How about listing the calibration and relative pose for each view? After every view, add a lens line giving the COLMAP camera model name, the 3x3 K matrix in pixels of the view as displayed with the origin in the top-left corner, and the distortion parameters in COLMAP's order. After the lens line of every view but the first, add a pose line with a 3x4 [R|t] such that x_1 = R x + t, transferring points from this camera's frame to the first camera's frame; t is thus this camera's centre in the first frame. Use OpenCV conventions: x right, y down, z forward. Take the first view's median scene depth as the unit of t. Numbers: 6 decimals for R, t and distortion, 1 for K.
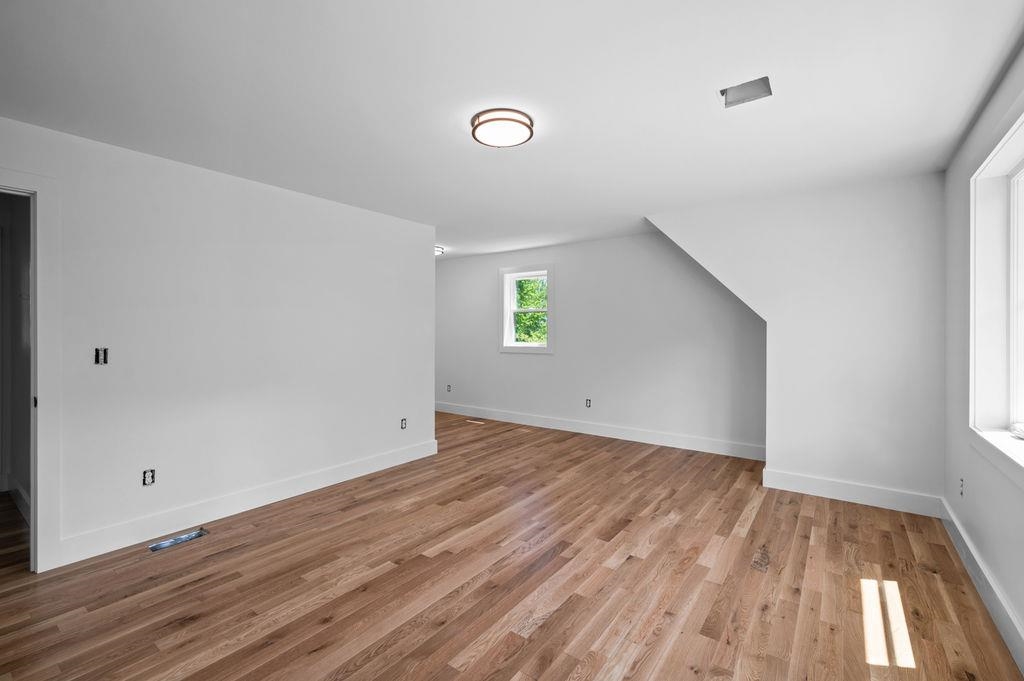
lens RADIAL K [[452.7, 0, 511.0], [0, 452.7, 334.8], [0, 0, 1]] dist [0.000019, 0.000088]
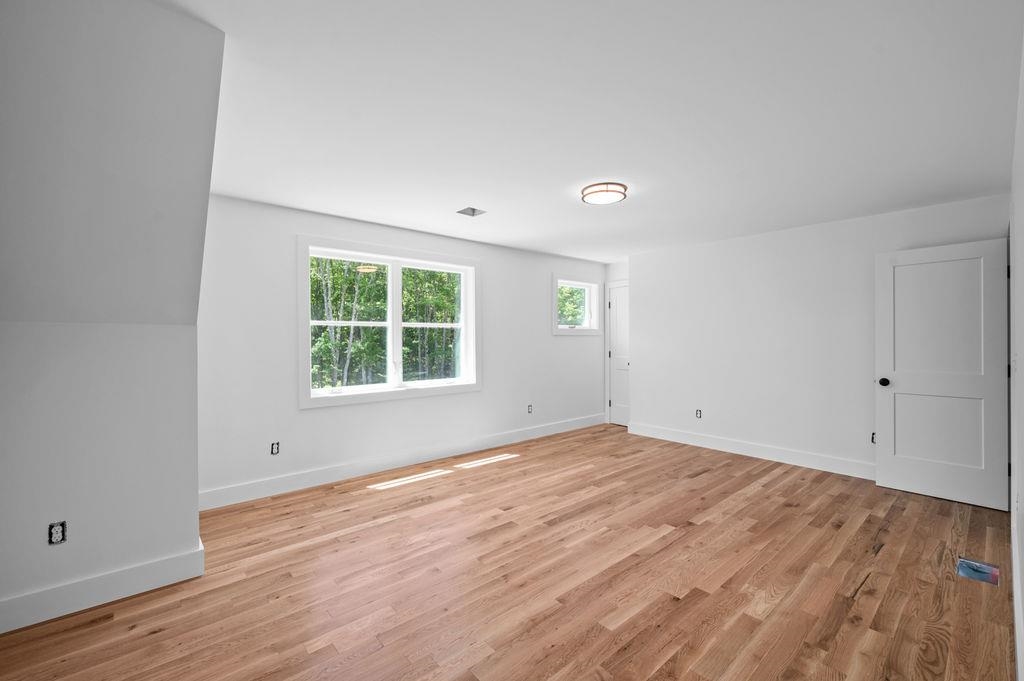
lens RADIAL K [[422.8, 0, 509.8], [0, 422.8, 339.8], [0, 0, 1]] dist [-0.000143, -0.000204]
pose [[-0.975095, 0.002850, 0.221769, -0.019070], [0.003914, 0.999983, 0.004357, -0.009317], [-0.221753, 0.005116, -0.975090, 1.852802]]
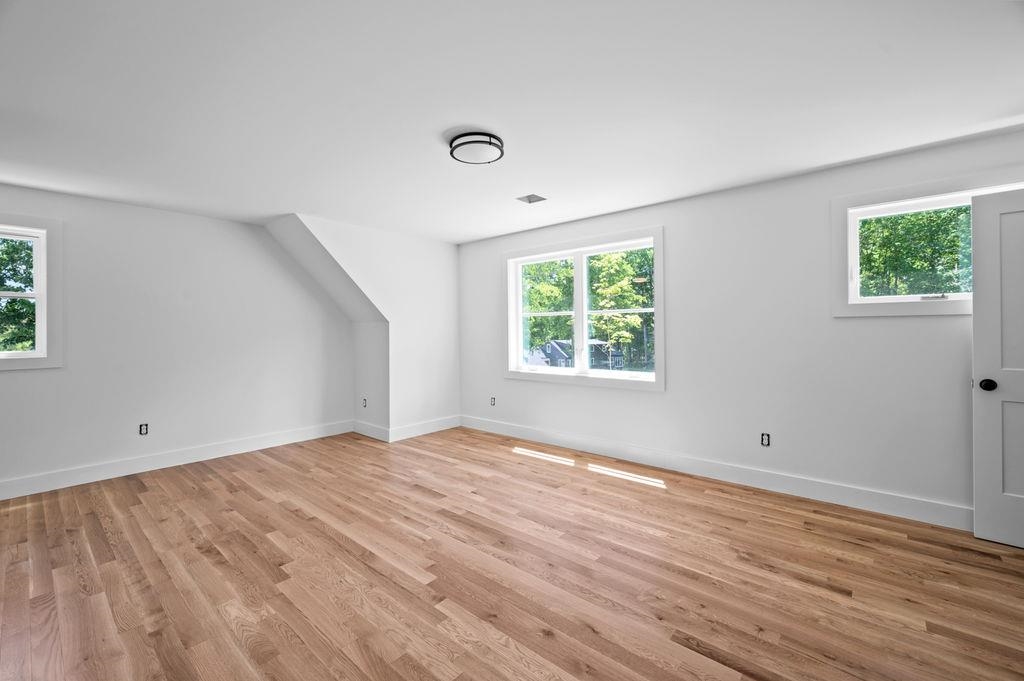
lens RADIAL K [[422.8, 0, 509.8], [0, 422.8, 339.8], [0, 0, 1]] dist [-0.000143, -0.000204]
pose [[0.078541, -0.024905, 0.996600, -0.839405], [0.013311, 0.999625, 0.023931, -0.001655], [-0.996822, 0.011386, 0.078843, 0.660003]]
